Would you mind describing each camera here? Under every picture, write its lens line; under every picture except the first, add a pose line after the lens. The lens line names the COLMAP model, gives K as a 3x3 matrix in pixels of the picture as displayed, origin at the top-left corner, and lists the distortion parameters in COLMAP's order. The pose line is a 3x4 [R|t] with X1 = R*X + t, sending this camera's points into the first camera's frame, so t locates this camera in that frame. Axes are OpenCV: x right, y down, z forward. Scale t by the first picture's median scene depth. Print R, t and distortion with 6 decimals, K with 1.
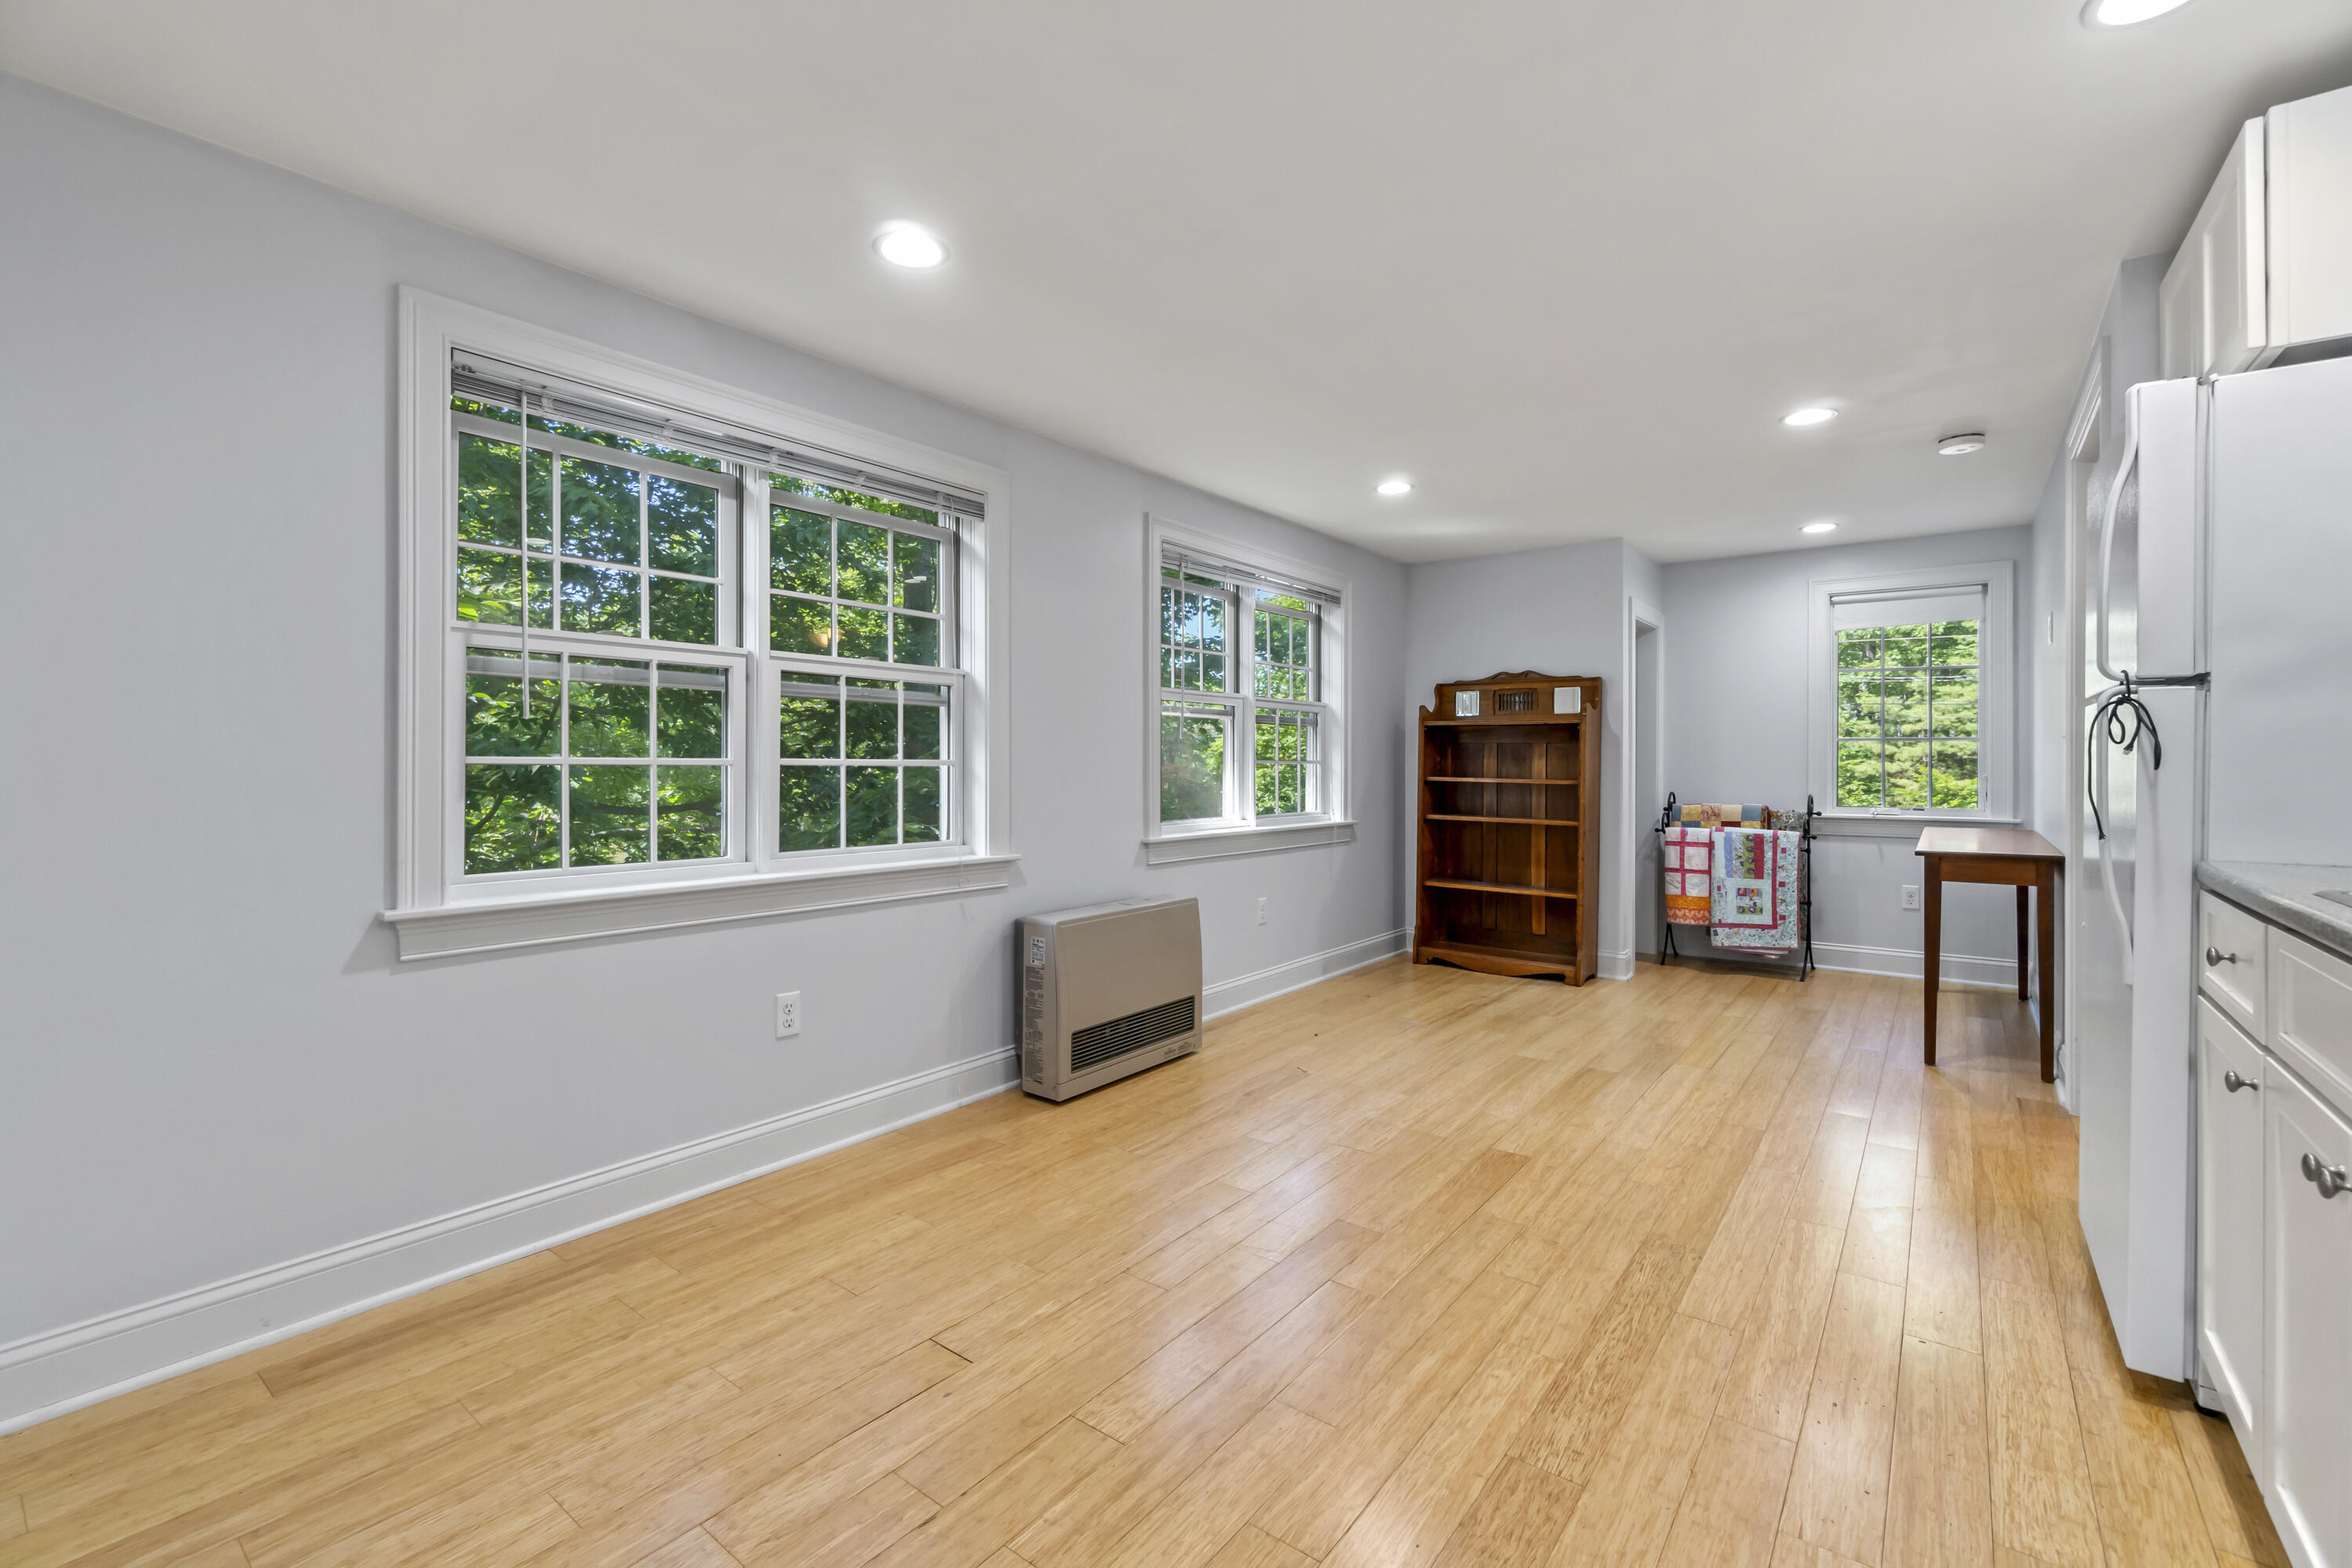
lens RADIAL K [[1020.0, 0, 1177.8], [0, 1020.0, 767.5], [0, 0, 1]] dist [0.002186, 0.000518]
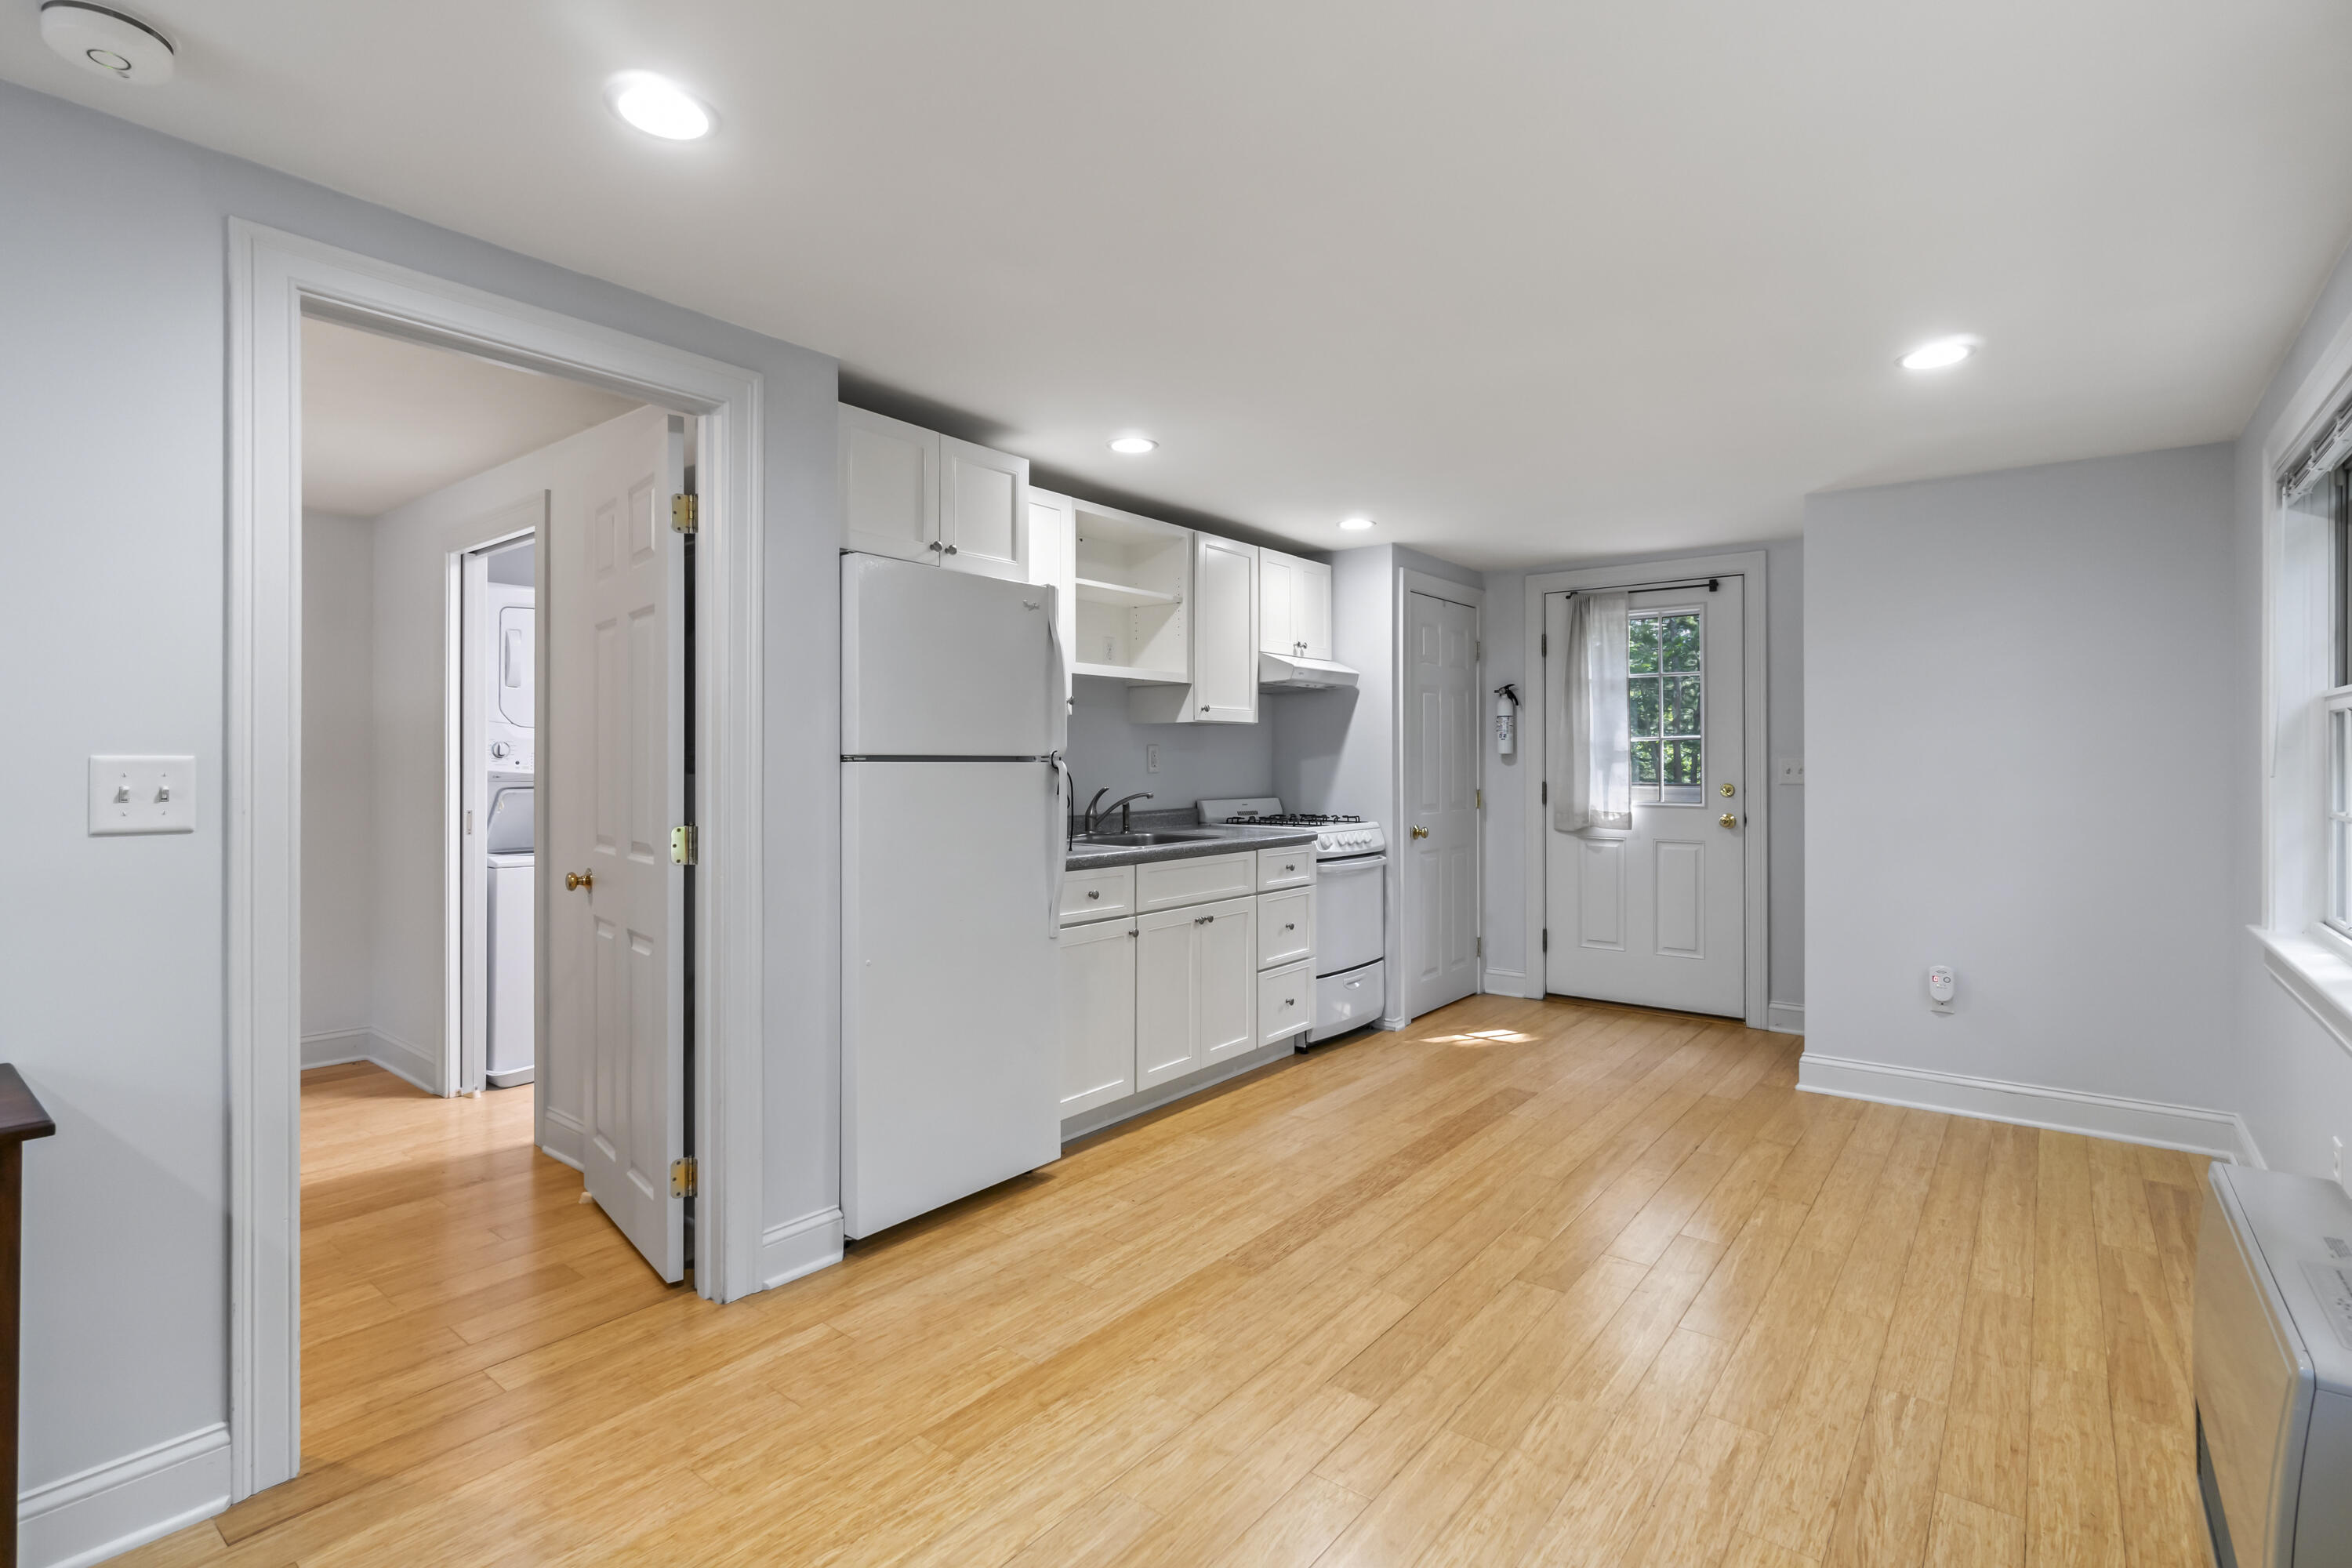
lens RADIAL K [[1091.0, 0, 1174.0], [0, 1091.0, 769.9], [0, 0, 1]] dist [-0.001222, -0.000238]
pose [[-0.999798, -0.004242, 0.019654, 0.564728], [-0.004002, 0.999917, 0.012244, -0.070274], [-0.019704, 0.012163, -0.999732, 2.257032]]
